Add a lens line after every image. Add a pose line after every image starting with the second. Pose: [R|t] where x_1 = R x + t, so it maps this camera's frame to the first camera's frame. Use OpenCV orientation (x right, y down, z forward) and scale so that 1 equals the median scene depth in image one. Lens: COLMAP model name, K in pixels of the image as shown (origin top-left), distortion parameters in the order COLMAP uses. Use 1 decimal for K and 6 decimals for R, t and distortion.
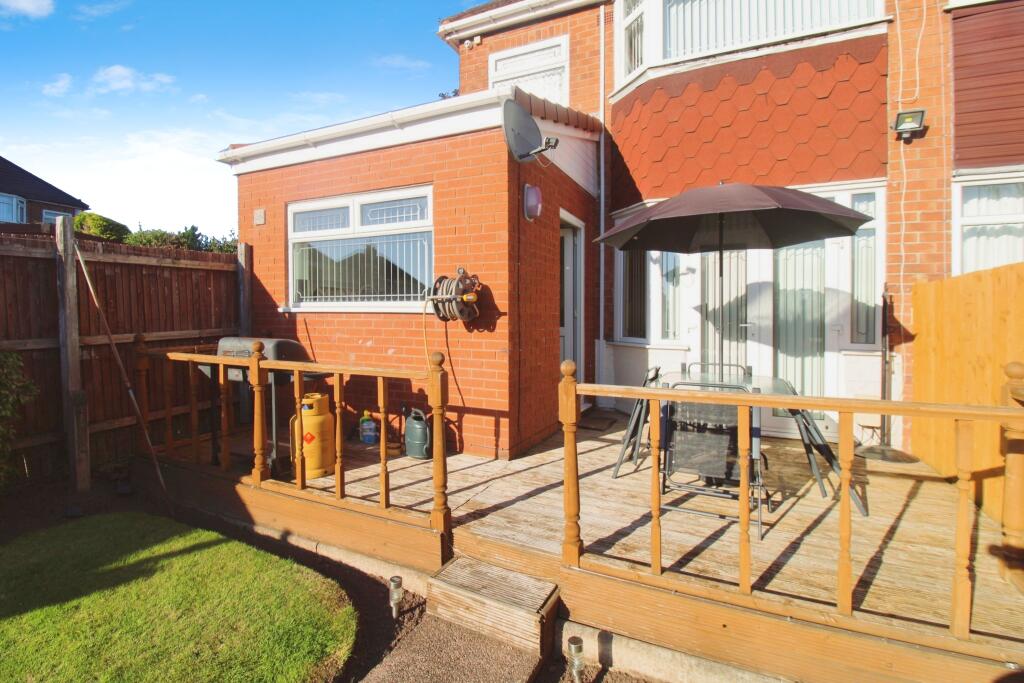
lens RADIAL K [[488.4, 0, 512.2], [0, 488.4, 290.3], [0, 0, 1]] dist [-0.001780, -0.000345]
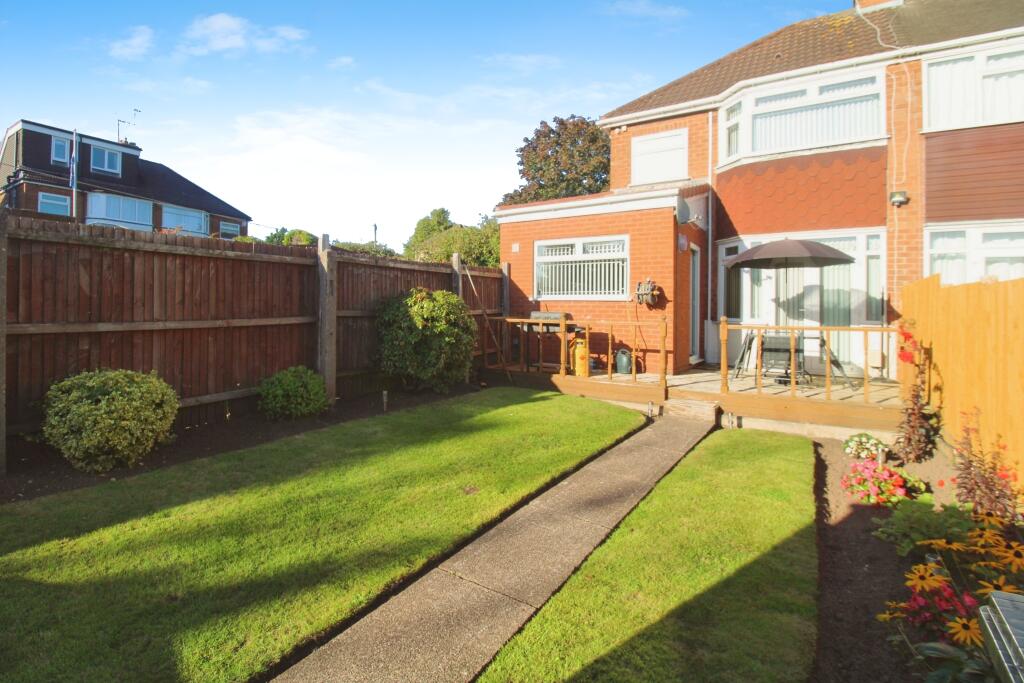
lens RADIAL K [[496.9, 0, 509.6], [0, 496.9, 285.2], [0, 0, 1]] dist [-0.001983, -0.000788]
pose [[0.993161, 0.004062, -0.116685, -0.375570], [-0.004537, 0.999982, -0.003806, -0.005016], [0.116667, 0.004310, 0.993162, -0.937423]]
